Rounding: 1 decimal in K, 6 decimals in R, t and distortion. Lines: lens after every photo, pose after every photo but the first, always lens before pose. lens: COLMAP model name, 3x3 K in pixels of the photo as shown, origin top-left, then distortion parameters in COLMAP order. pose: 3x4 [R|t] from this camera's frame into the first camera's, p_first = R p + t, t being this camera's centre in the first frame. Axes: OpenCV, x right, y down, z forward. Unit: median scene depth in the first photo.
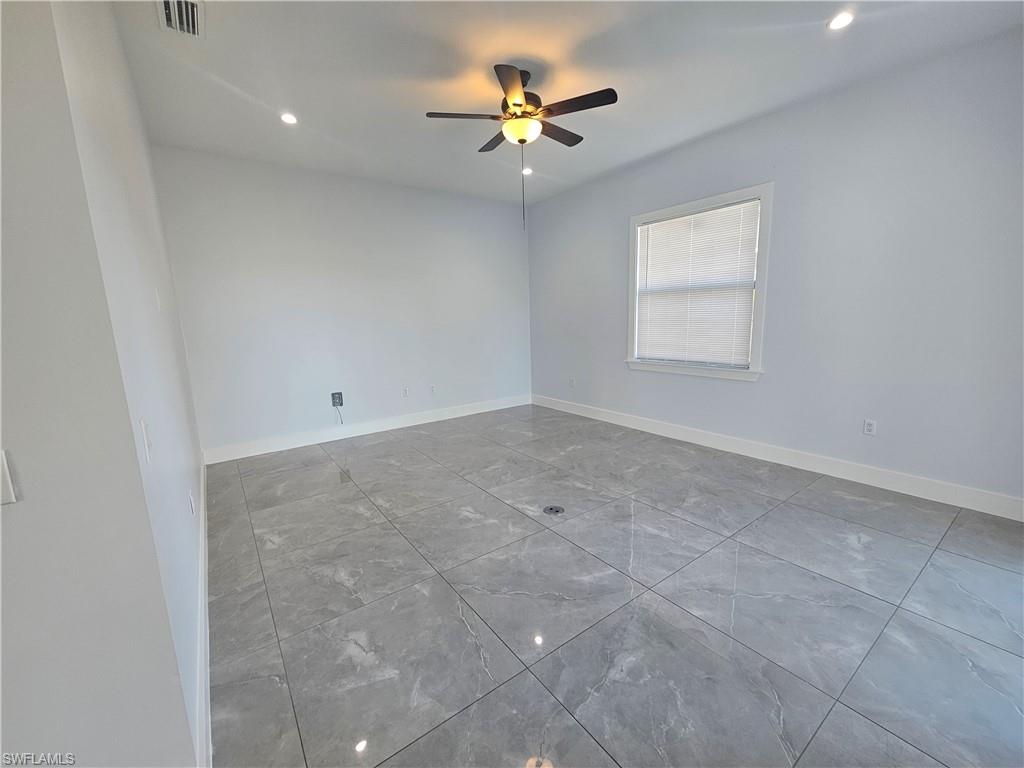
lens RADIAL K [[418.4, 0, 512.5], [0, 418.4, 394.0], [0, 0, 1]] dist [0.002575, -0.001329]
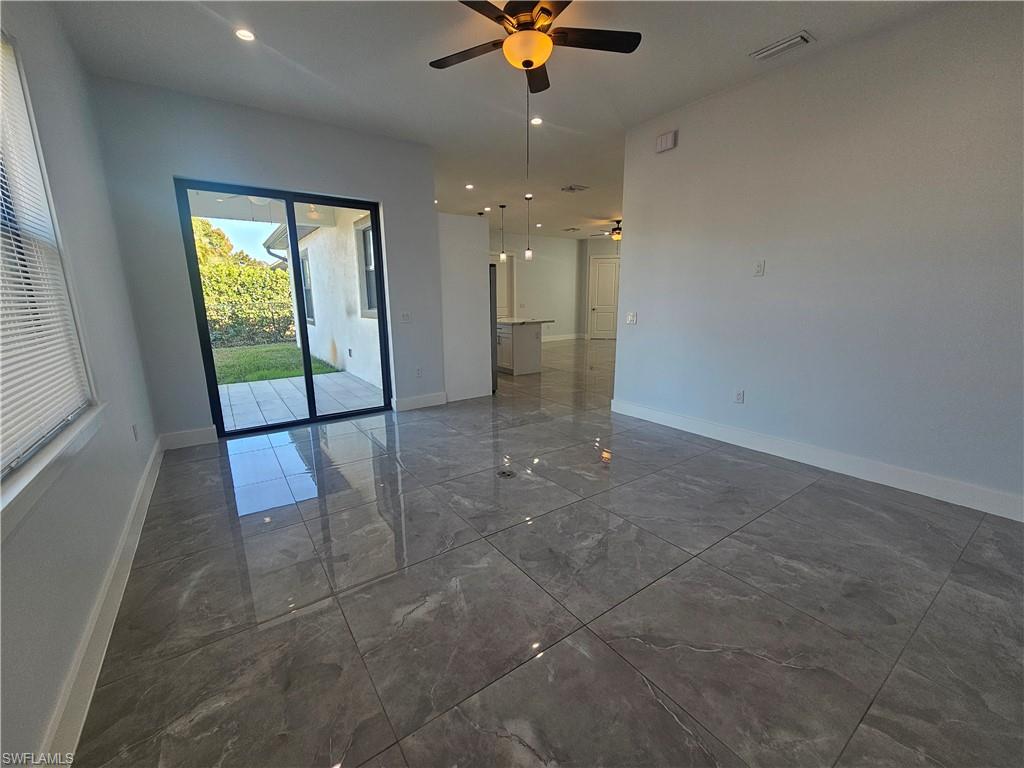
lens RADIAL K [[418.4, 0, 509.9], [0, 418.4, 383.1], [0, 0, 1]] dist [0.002575, -0.001329]
pose [[-0.998828, 0.037944, 0.030053, 0.087851], [0.046525, 0.923905, 0.379782, -0.590595], [-0.013356, 0.380735, -0.924588, 3.328325]]
